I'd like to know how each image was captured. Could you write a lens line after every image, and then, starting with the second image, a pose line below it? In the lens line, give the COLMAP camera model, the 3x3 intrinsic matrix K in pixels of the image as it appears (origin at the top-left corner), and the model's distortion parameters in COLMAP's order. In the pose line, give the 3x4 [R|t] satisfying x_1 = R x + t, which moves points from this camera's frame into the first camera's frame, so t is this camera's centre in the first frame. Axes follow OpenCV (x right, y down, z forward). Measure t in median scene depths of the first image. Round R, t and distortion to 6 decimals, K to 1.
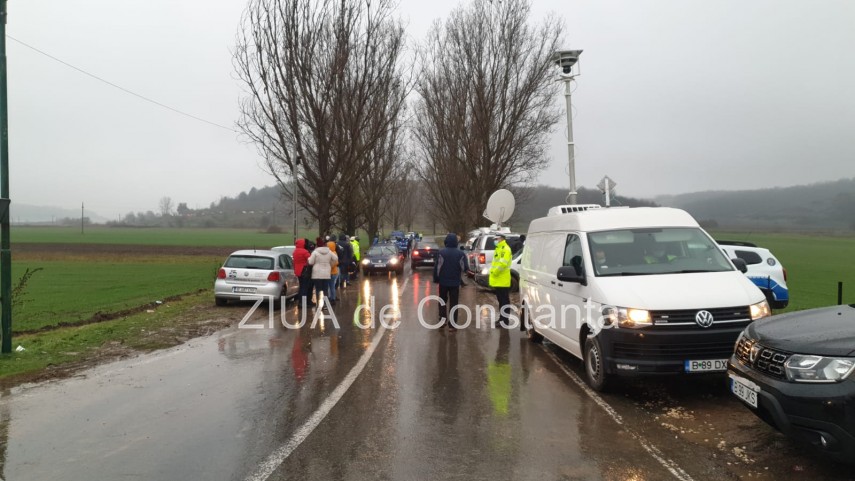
lens RADIAL K [[637.8, 0, 420.7], [0, 637.8, 235.4], [0, 0, 1]] dist [0.041708, -0.011080]
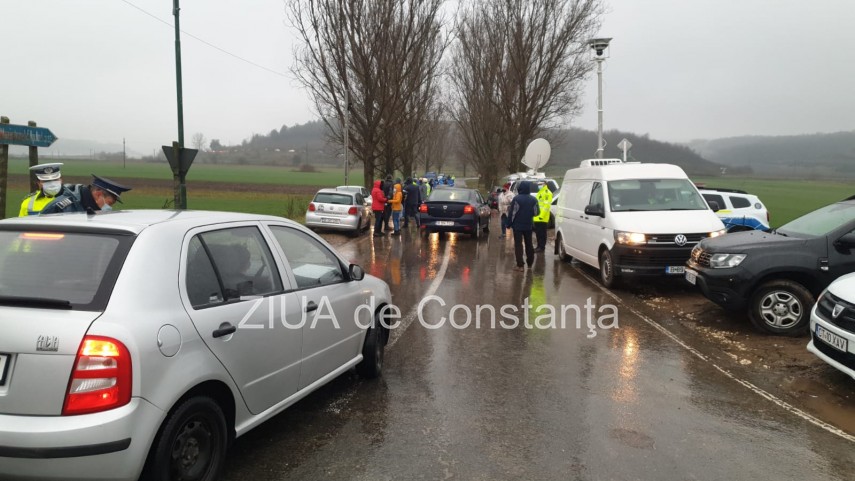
lens RADIAL K [[637.8, 0, 430.1], [0, 637.8, 236.4], [0, 0, 1]] dist [0.041708, -0.011080]
pose [[0.999365, 0.023260, -0.027007, -0.056284], [-0.020638, 0.995397, 0.093590, -0.004772], [0.029060, -0.092974, 0.995244, -0.266589]]
